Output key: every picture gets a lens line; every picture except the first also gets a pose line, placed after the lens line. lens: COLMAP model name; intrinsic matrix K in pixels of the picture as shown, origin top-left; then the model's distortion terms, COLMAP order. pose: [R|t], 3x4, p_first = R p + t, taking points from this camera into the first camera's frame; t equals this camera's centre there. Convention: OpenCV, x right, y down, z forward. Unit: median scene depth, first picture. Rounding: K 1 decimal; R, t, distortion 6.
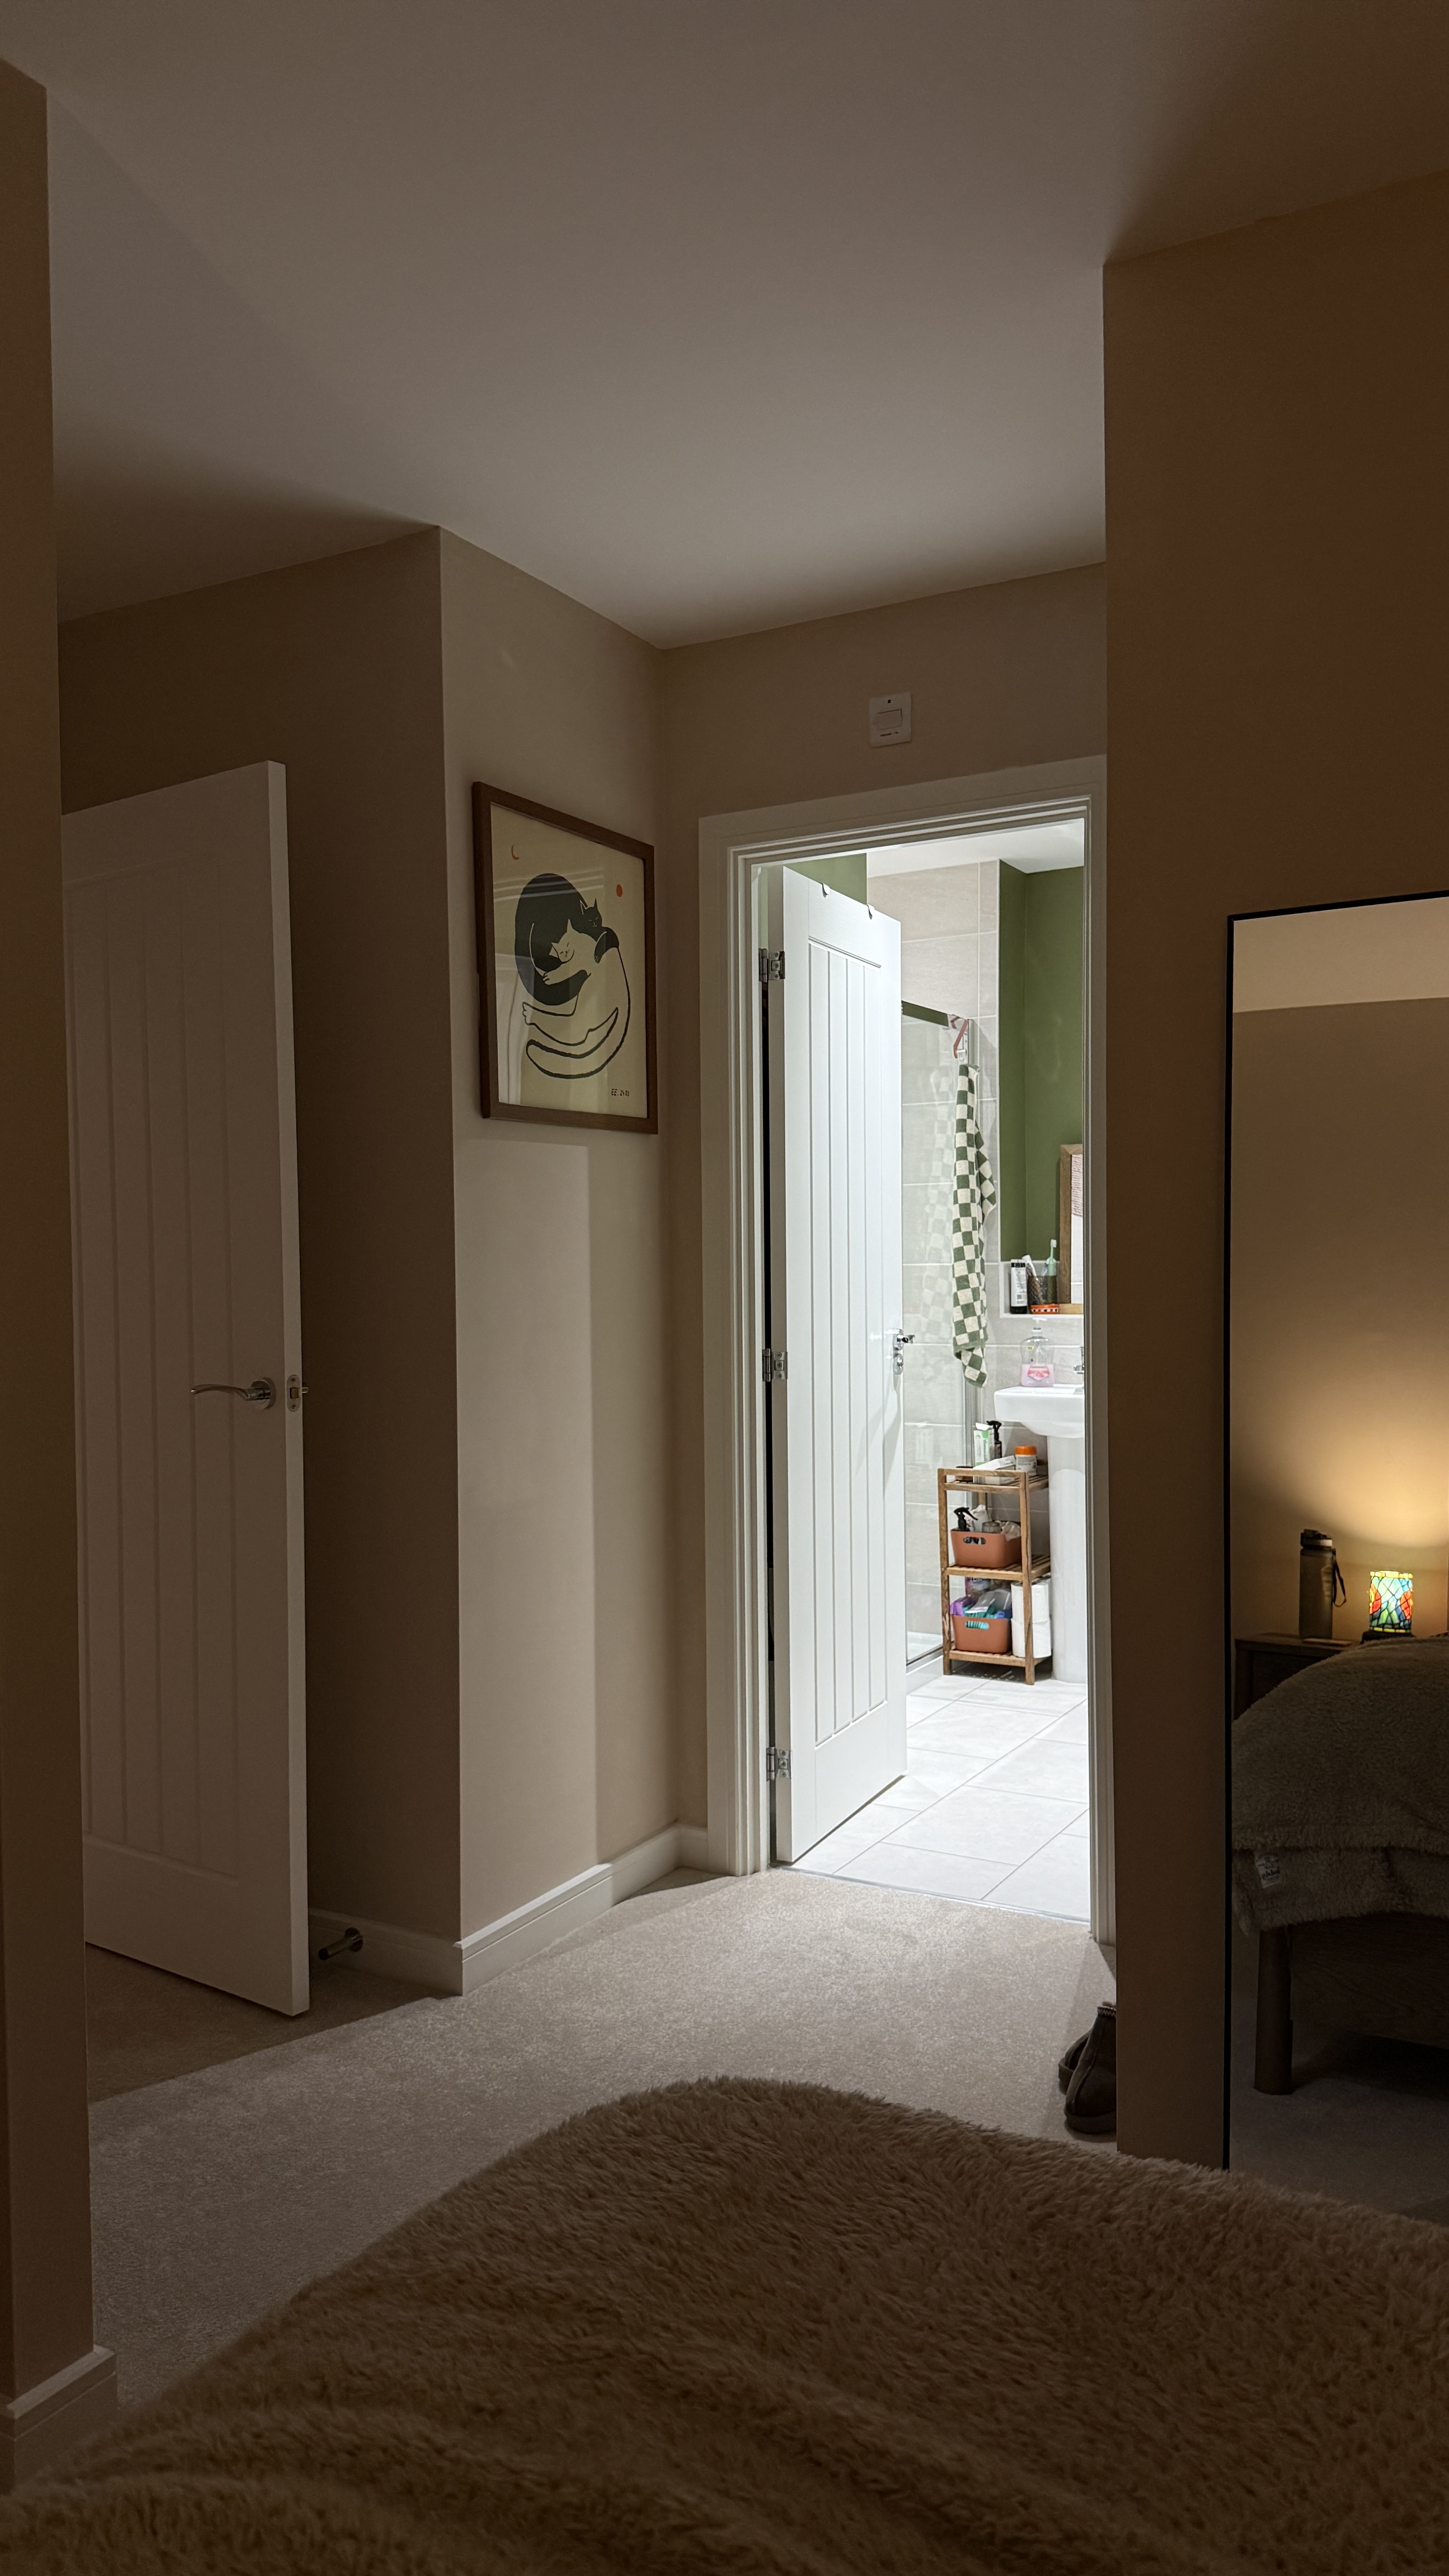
lens RADIAL K [[1802.5, 0, 713.8], [0, 1802.5, 1281.0], [0, 0, 1]] dist [0.164296, -0.286055]
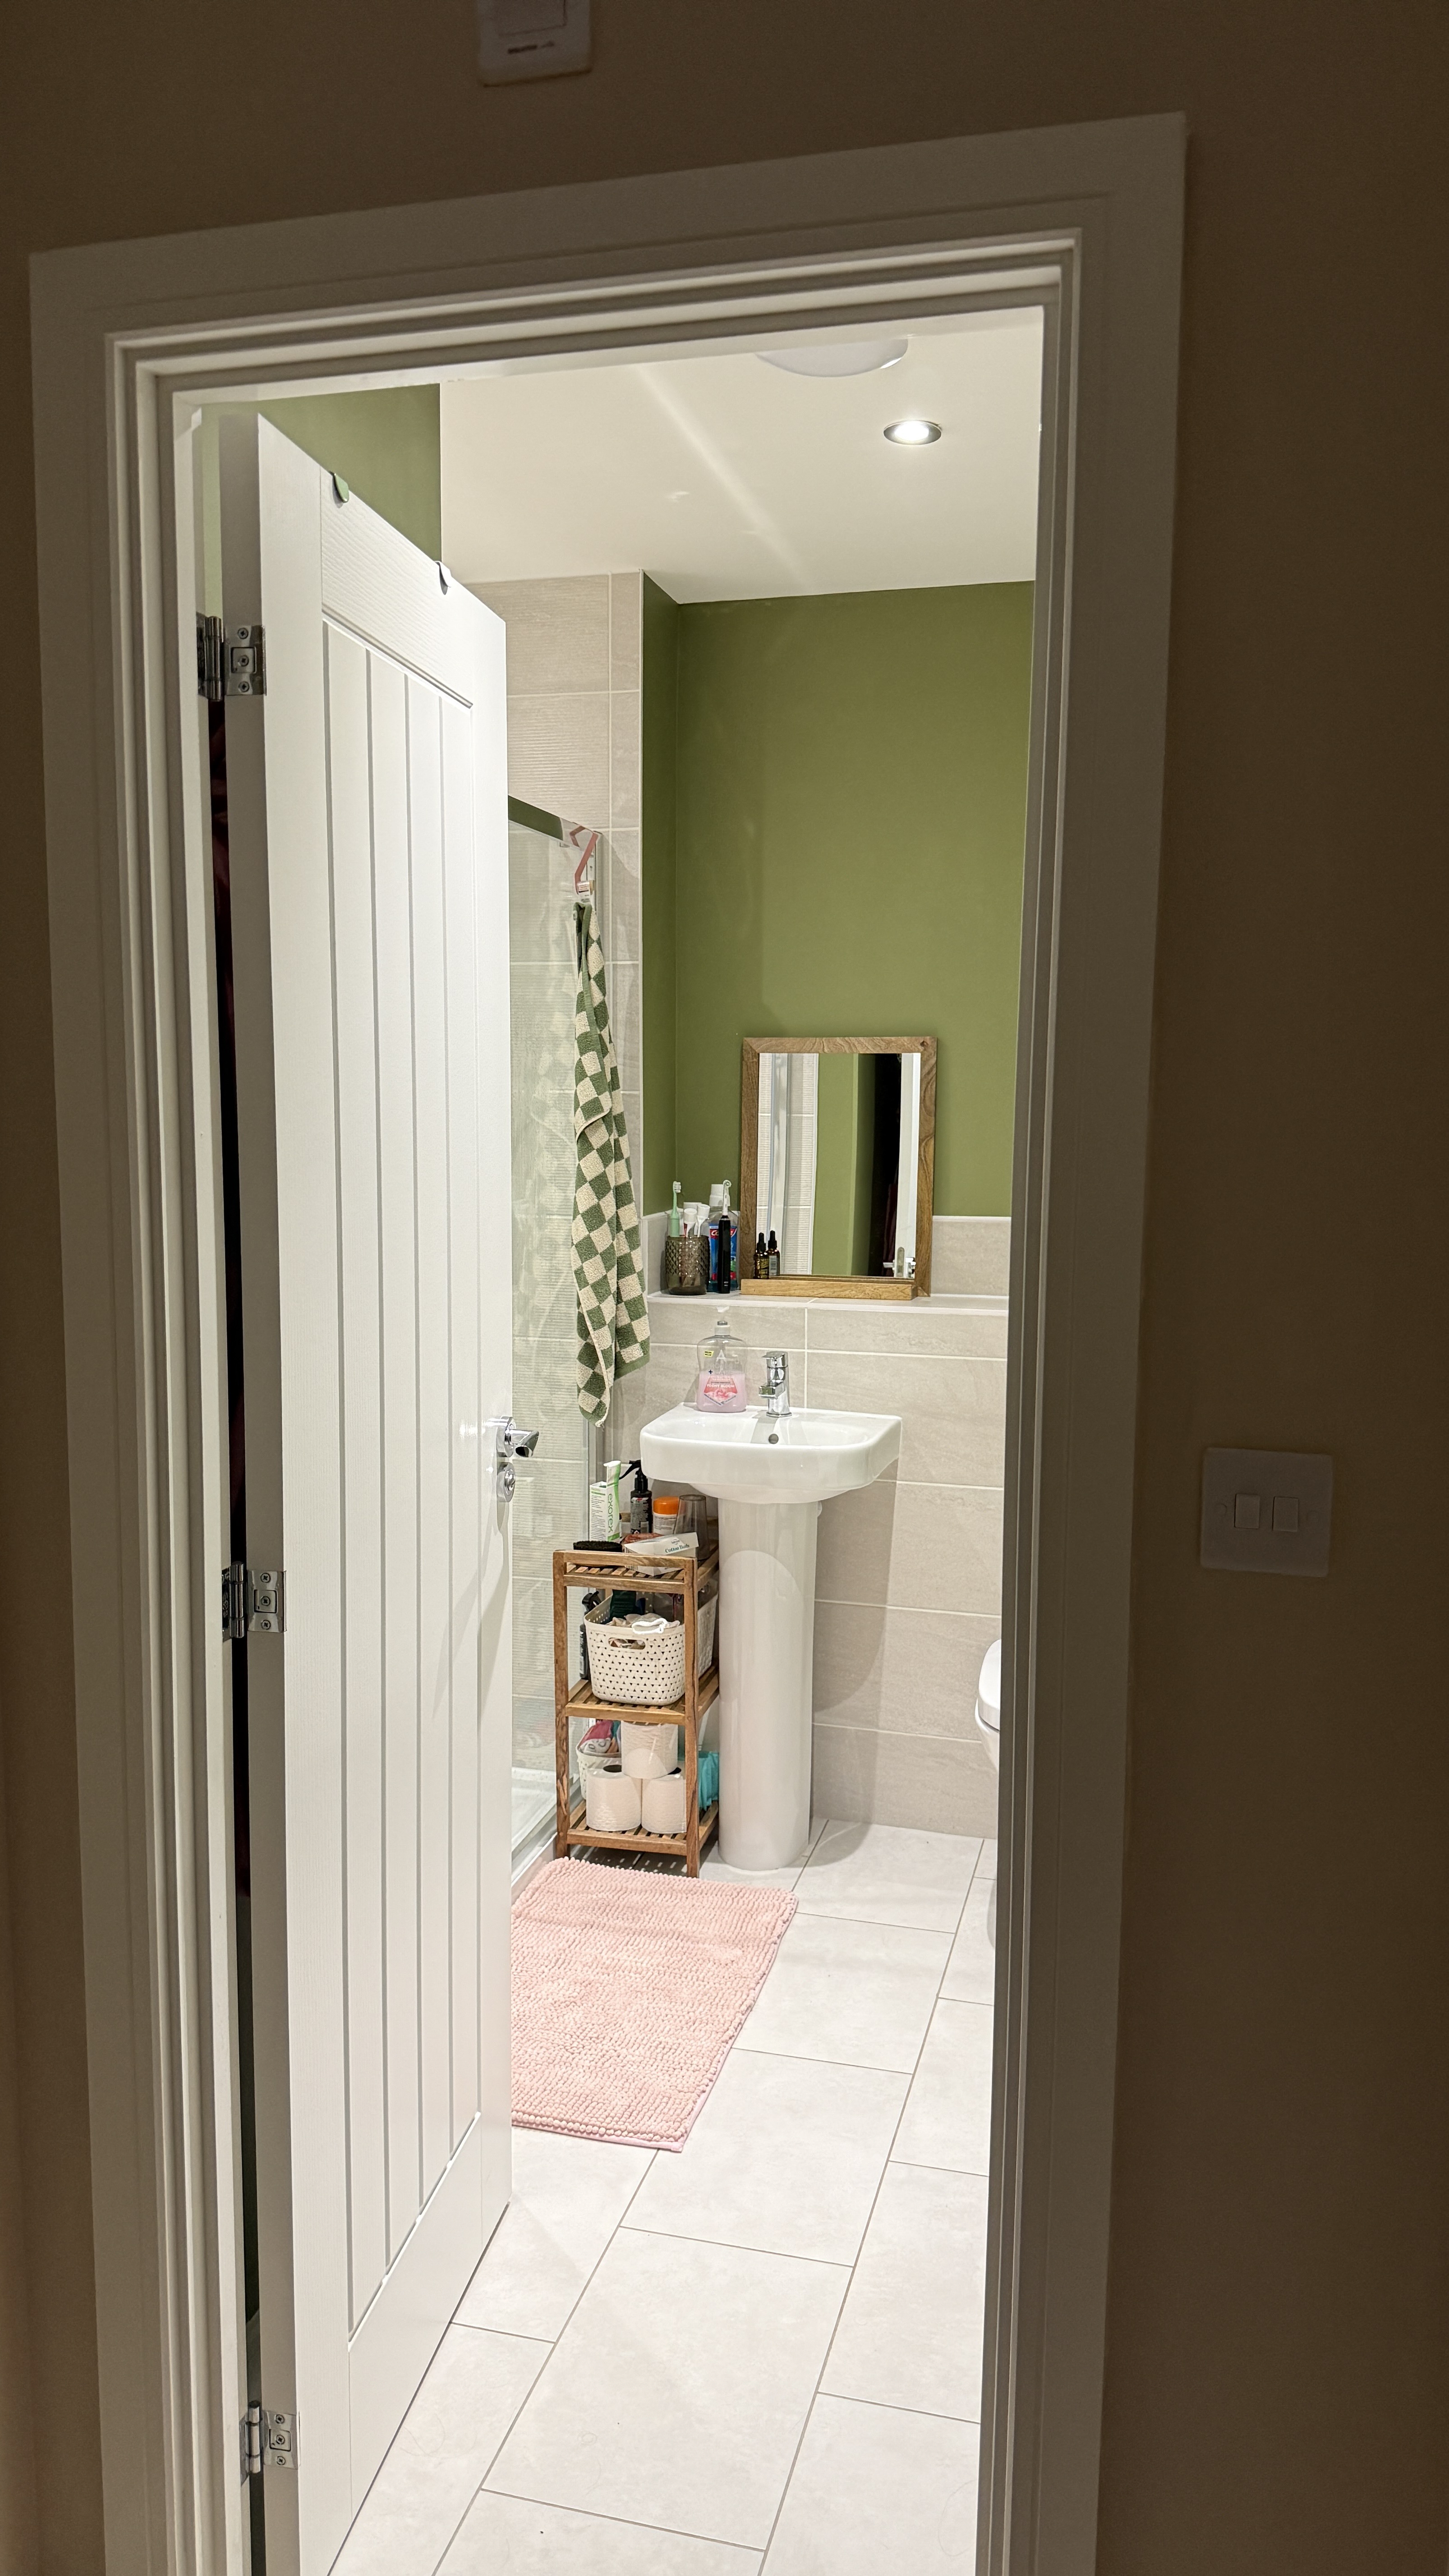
lens RADIAL K [[1802.5, 0, 713.8], [0, 1802.5, 1281.0], [0, 0, 1]] dist [0.164296, -0.286055]
pose [[0.968793, -0.010433, 0.247651, 0.032481], [-0.013125, 0.995553, 0.093287, -0.072098], [-0.247523, -0.093626, 0.964348, 0.545173]]
